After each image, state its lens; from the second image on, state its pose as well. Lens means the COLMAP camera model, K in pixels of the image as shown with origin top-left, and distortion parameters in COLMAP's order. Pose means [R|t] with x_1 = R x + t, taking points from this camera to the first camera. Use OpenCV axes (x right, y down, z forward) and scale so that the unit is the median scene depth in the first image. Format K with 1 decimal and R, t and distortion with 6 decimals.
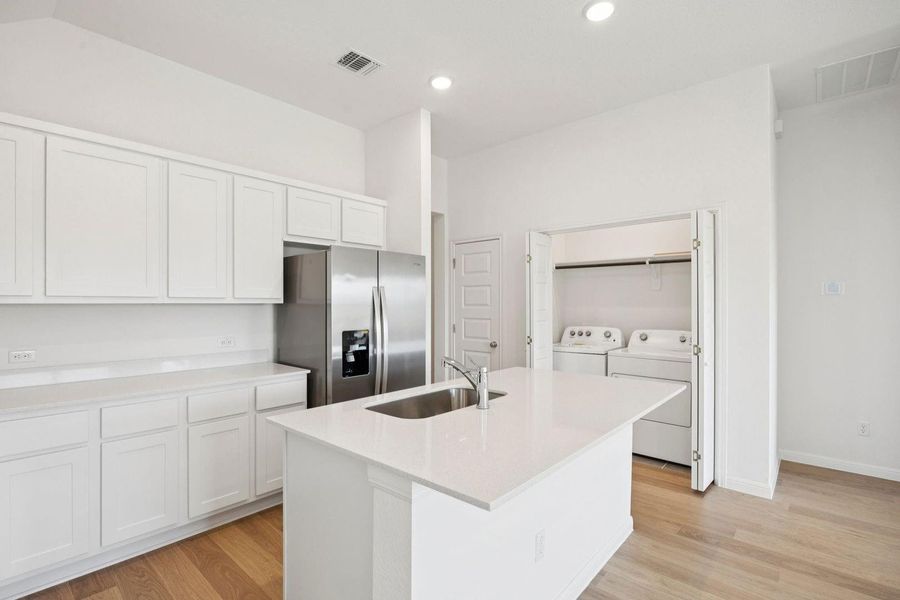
lens RADIAL K [[420.5, 0, 448.9], [0, 420.5, 301.5], [0, 0, 1]] dist [-0.004995, -0.000836]
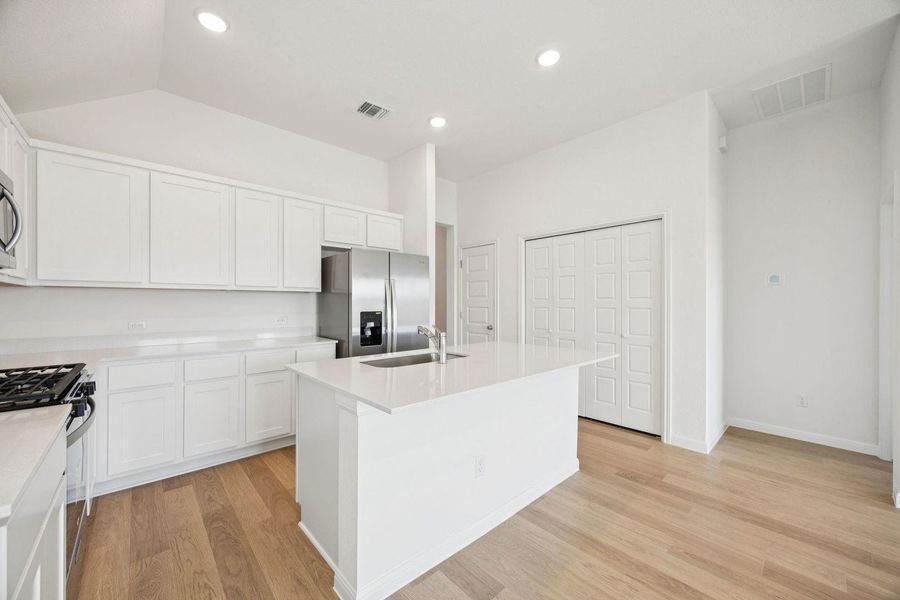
lens RADIAL K [[339.5, 0, 447.9], [0, 339.5, 300.9], [0, 0, 1]] dist [0.001511, 0.000196]
pose [[0.994427, 0.001026, -0.105421, 0.134236], [-0.001144, 0.999999, -0.001061, 0.036355], [0.105420, 0.001176, 0.994427, -0.044076]]
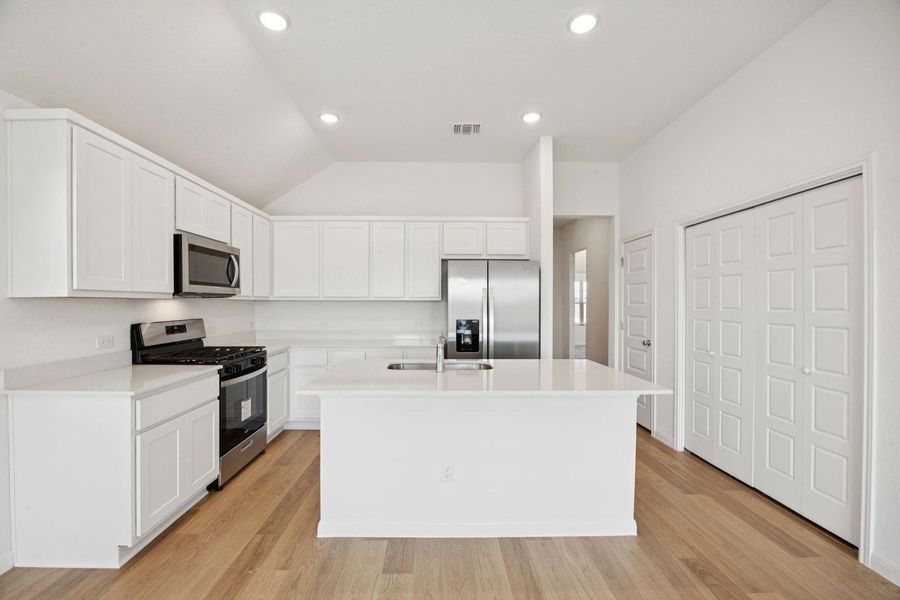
lens RADIAL K [[387.6, 0, 450.0], [0, 387.6, 300.0], [0, 0, 1]] dist [-0.001084, -0.000021]
pose [[0.690174, -0.001039, -0.723643, 0.677872], [-0.000226, 0.999999, -0.001651, 0.006486], [0.723643, 0.001303, 0.690173, 0.067230]]
